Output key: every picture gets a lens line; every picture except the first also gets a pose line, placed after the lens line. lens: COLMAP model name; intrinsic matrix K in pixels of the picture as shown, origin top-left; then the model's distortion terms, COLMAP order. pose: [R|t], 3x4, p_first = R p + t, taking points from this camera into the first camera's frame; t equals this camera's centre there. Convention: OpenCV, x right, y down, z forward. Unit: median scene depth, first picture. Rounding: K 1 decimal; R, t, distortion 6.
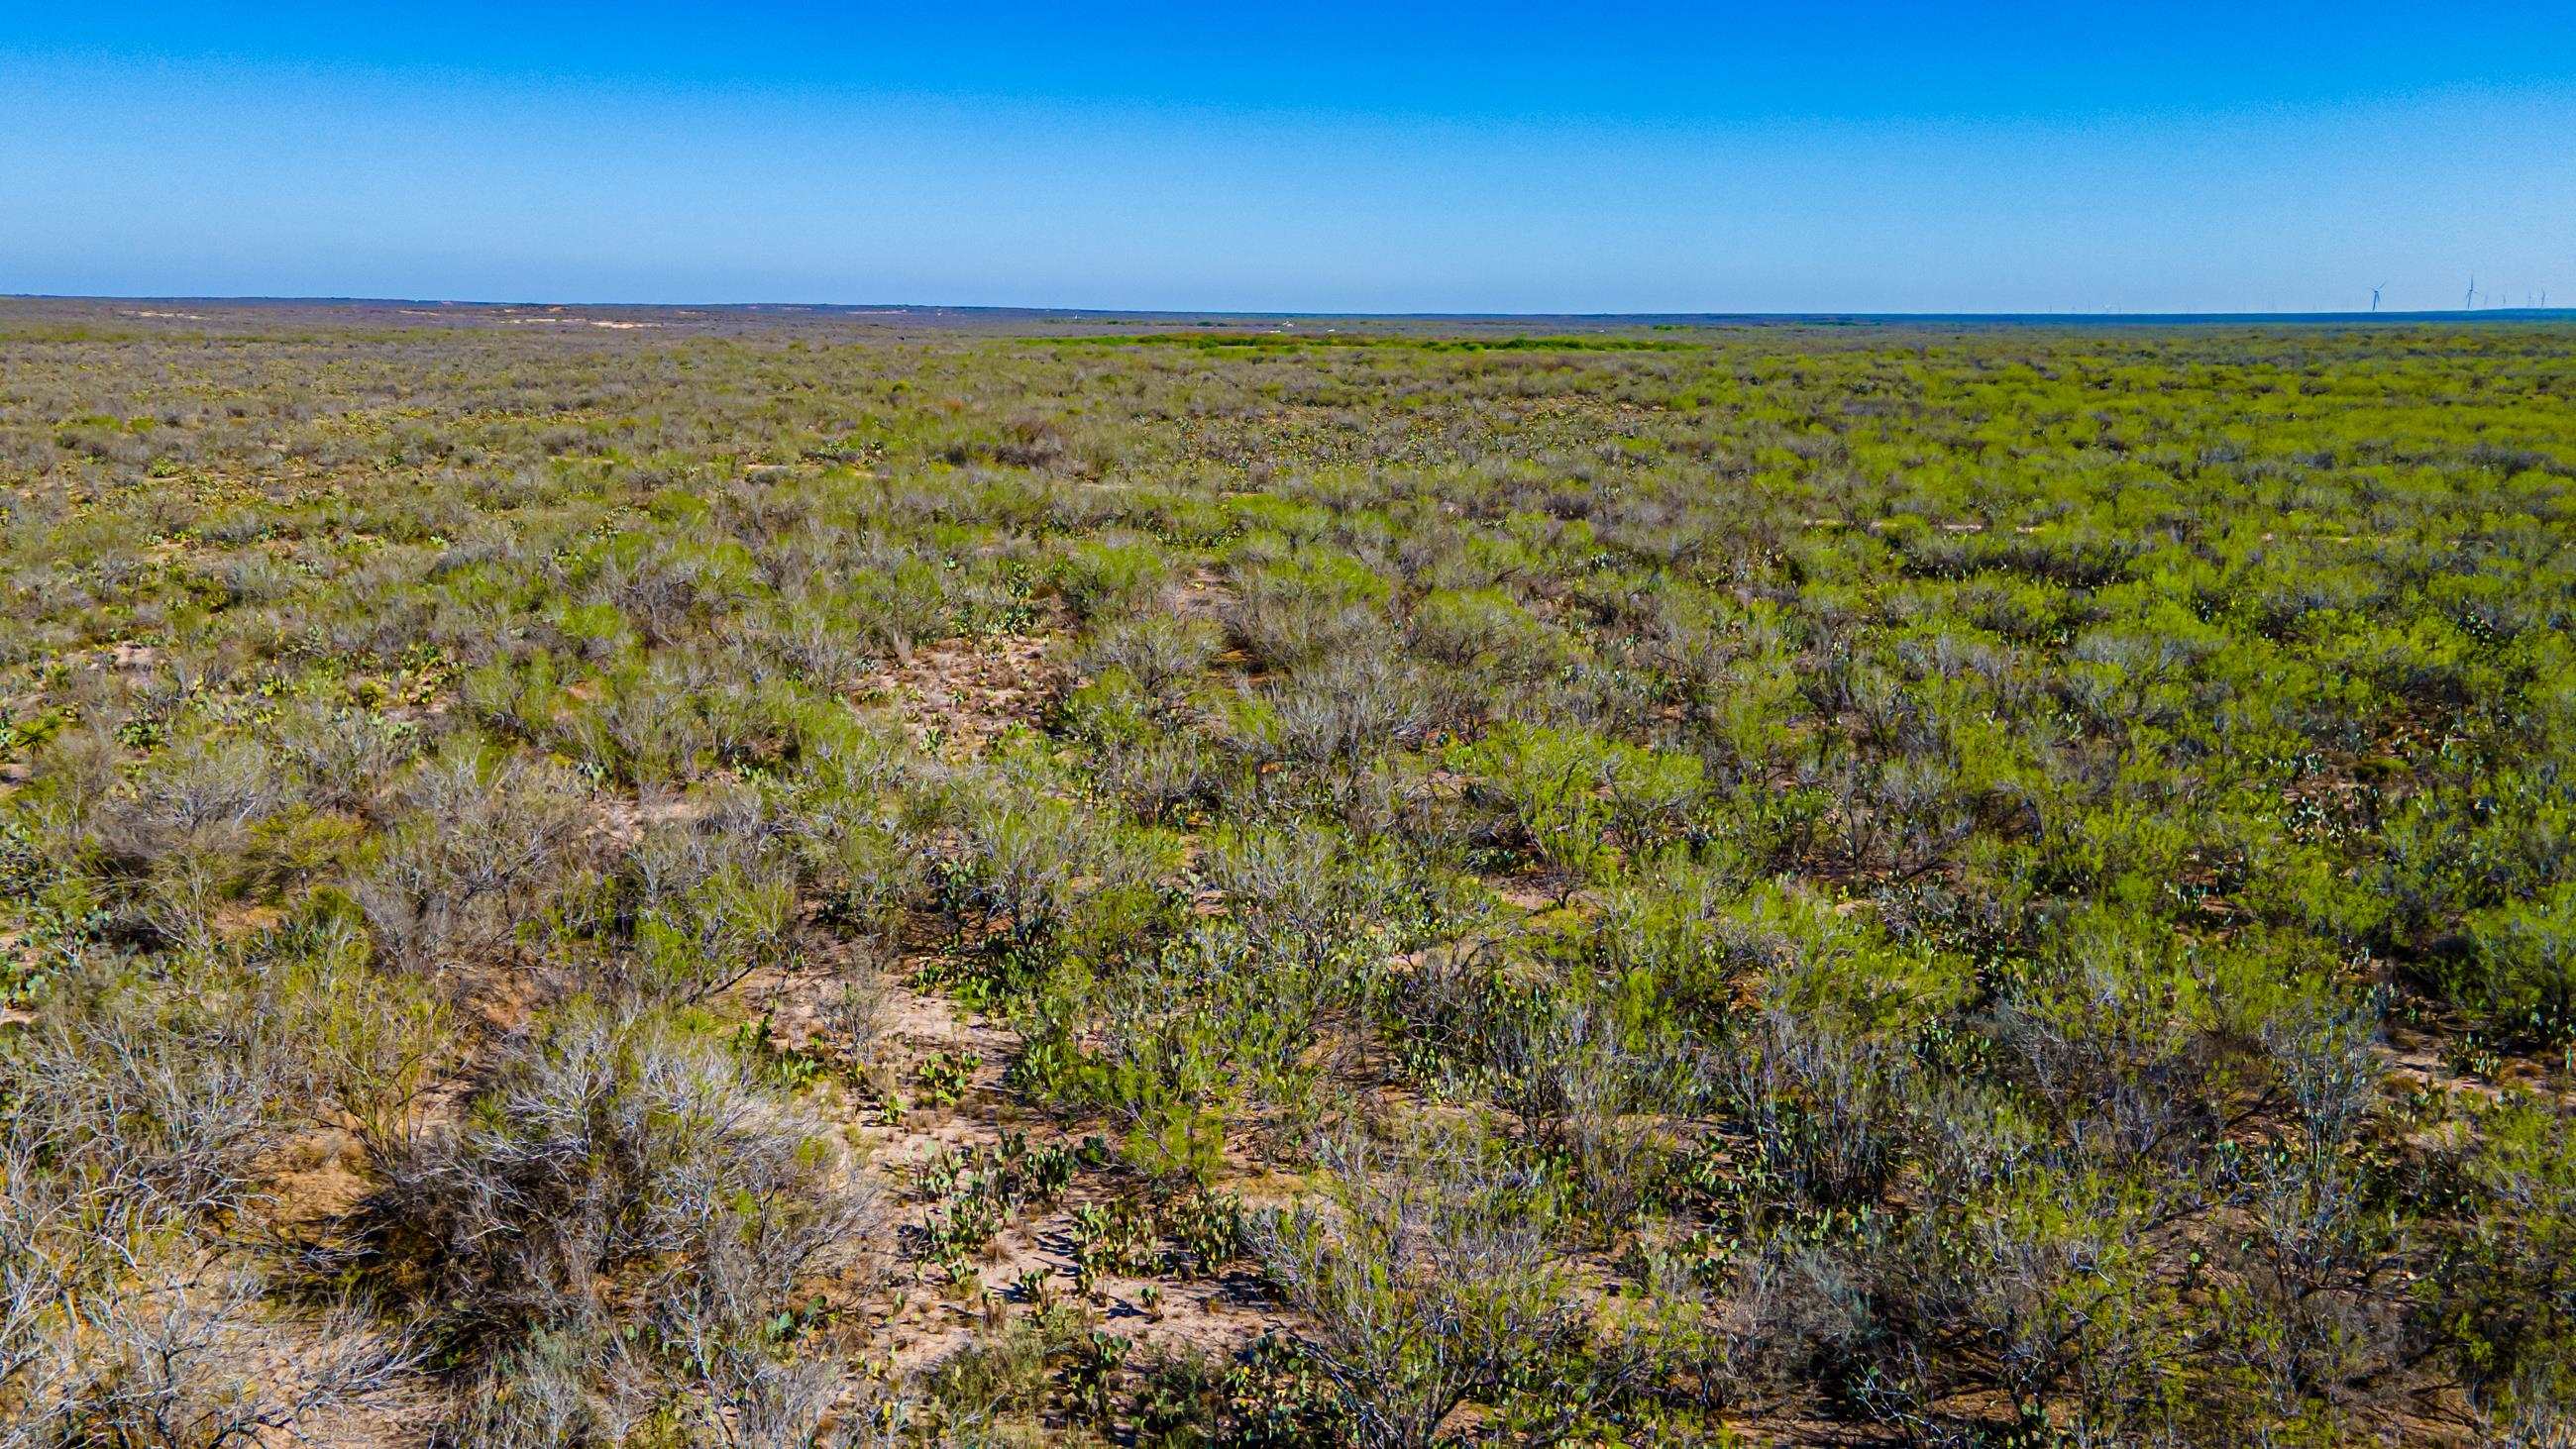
lens RADIAL K [[1892.9, 0, 1288.9], [0, 1892.9, 724.5], [0, 0, 1]] dist [0.025099, 0.044549]
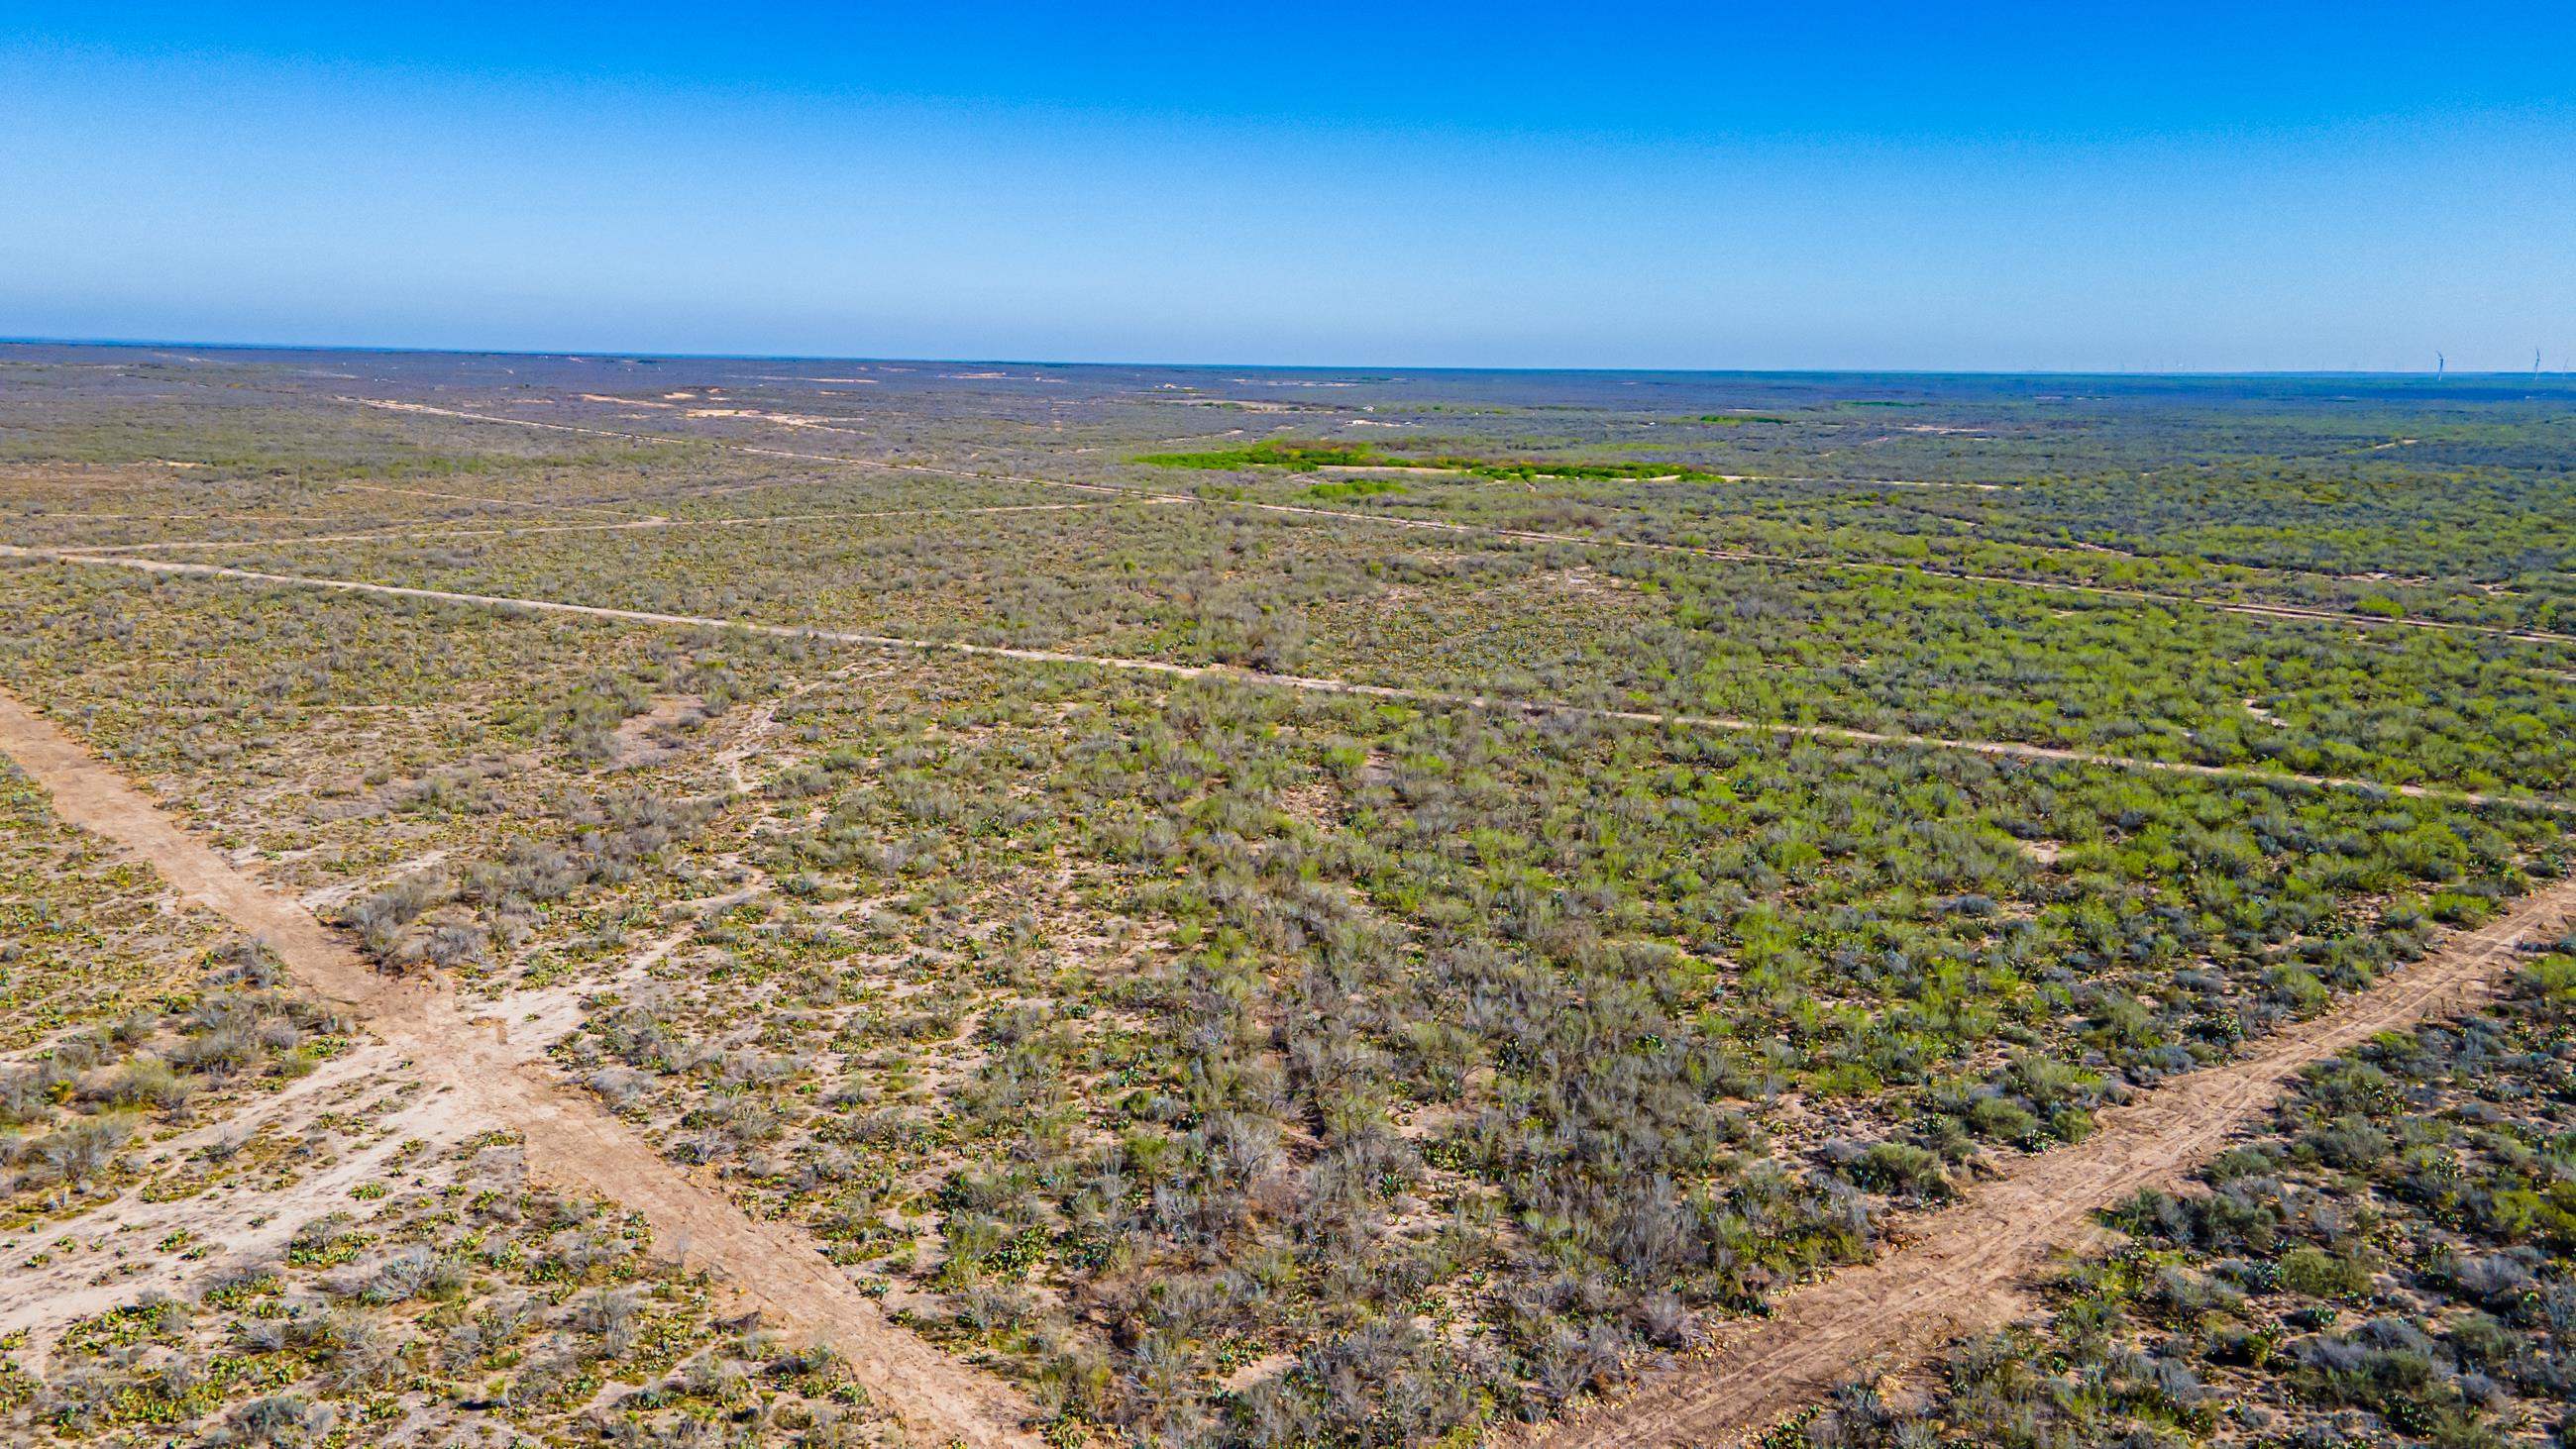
lens RADIAL K [[1892.9, 0, 1285.3], [0, 1892.9, 726.5], [0, 0, 1]] dist [0.025099, 0.044549]
pose [[0.998893, 0.029309, -0.036791, -0.128018], [-0.030293, 0.999190, -0.026485, -0.085578], [0.035985, 0.027570, 0.998972, -2.622848]]
